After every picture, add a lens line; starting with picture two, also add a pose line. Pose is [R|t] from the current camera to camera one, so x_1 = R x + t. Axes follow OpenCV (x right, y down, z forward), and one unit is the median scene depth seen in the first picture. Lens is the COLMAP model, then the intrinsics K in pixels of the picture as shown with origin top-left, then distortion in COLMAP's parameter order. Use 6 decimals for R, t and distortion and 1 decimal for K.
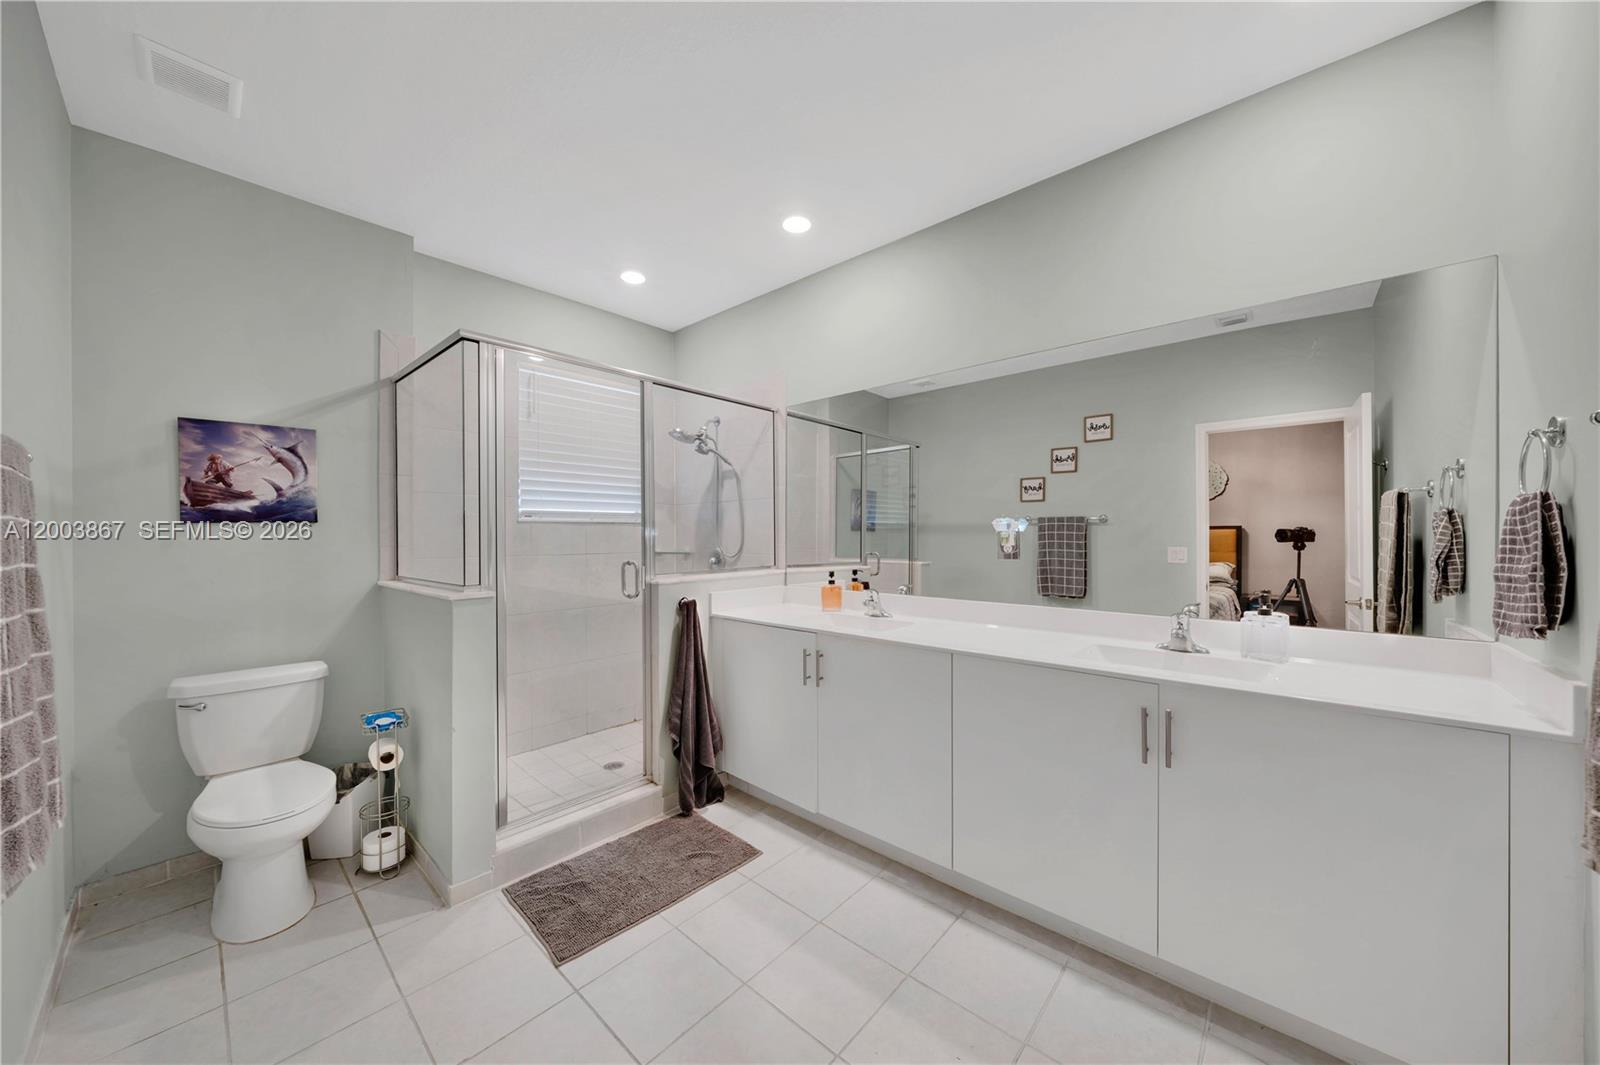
lens RADIAL K [[549.8, 0, 790.4], [0, 549.8, 525.9], [0, 0, 1]] dist [-0.001312, -0.000084]
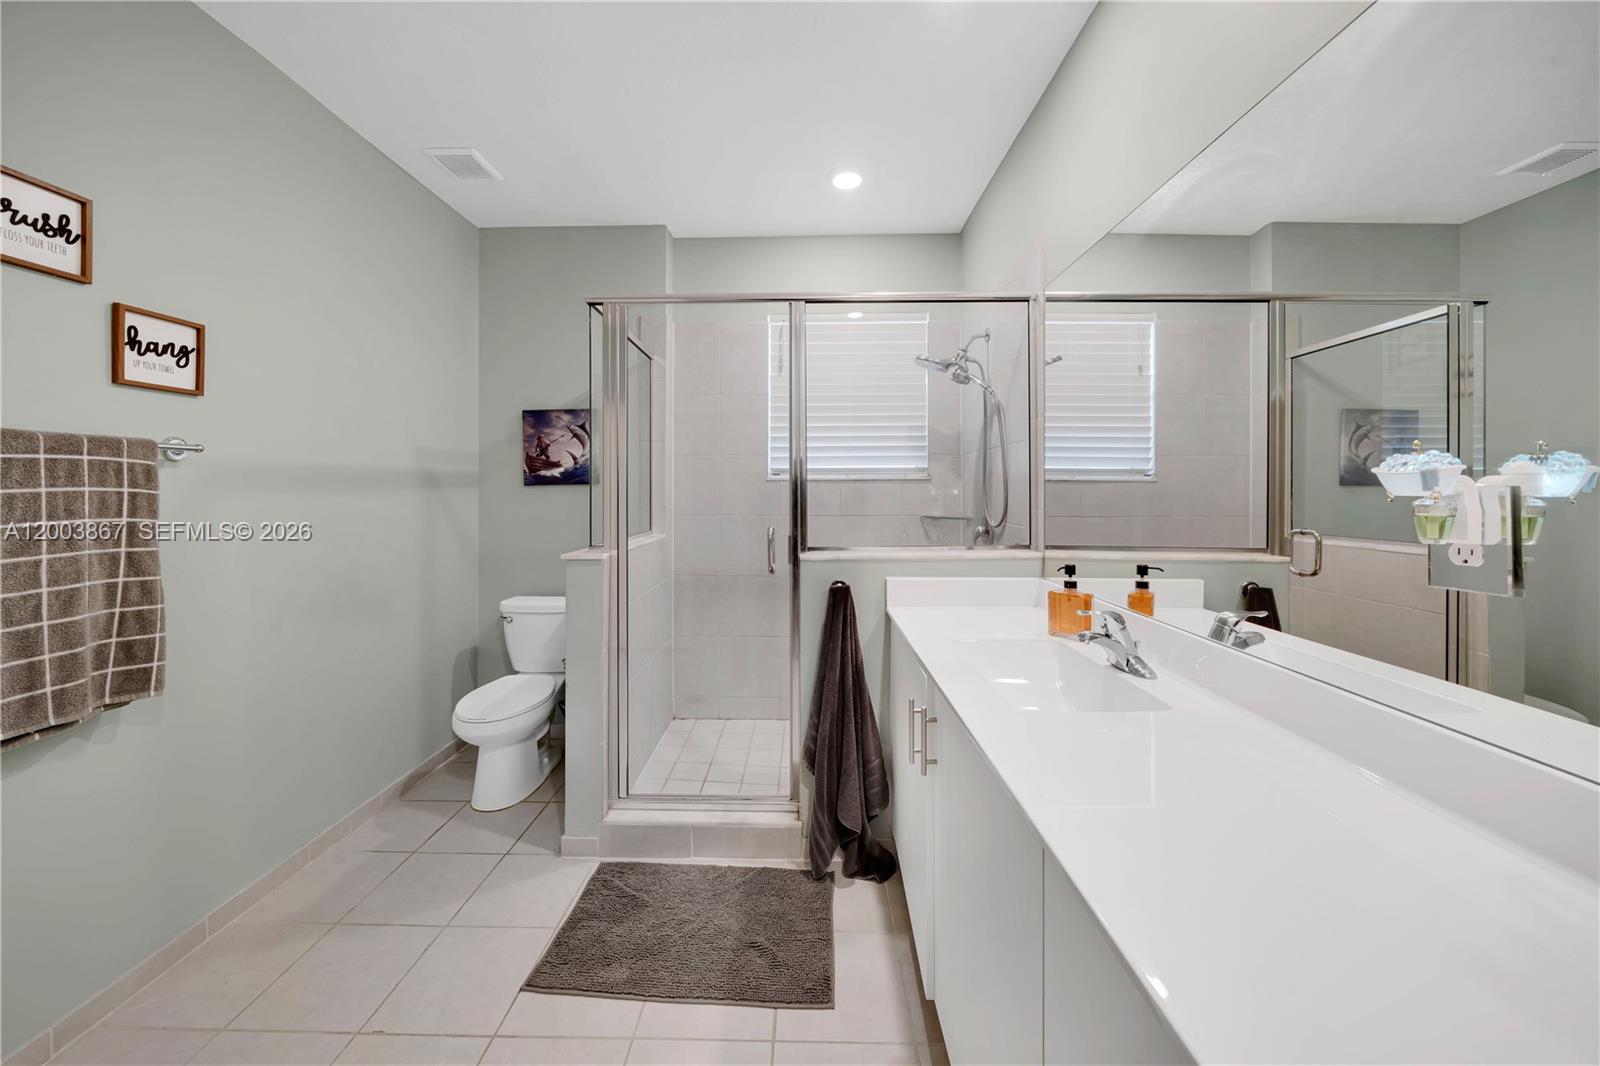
lens RADIAL K [[556.7, 0, 797.1], [0, 556.7, 483.7], [0, 0, 1]] dist [-0.001340, -0.000095]
pose [[0.664410, -0.006689, -0.747338, 0.377859], [0.013202, 0.999909, 0.002787, -0.004665], [0.747251, -0.011718, 0.664438, 0.523980]]
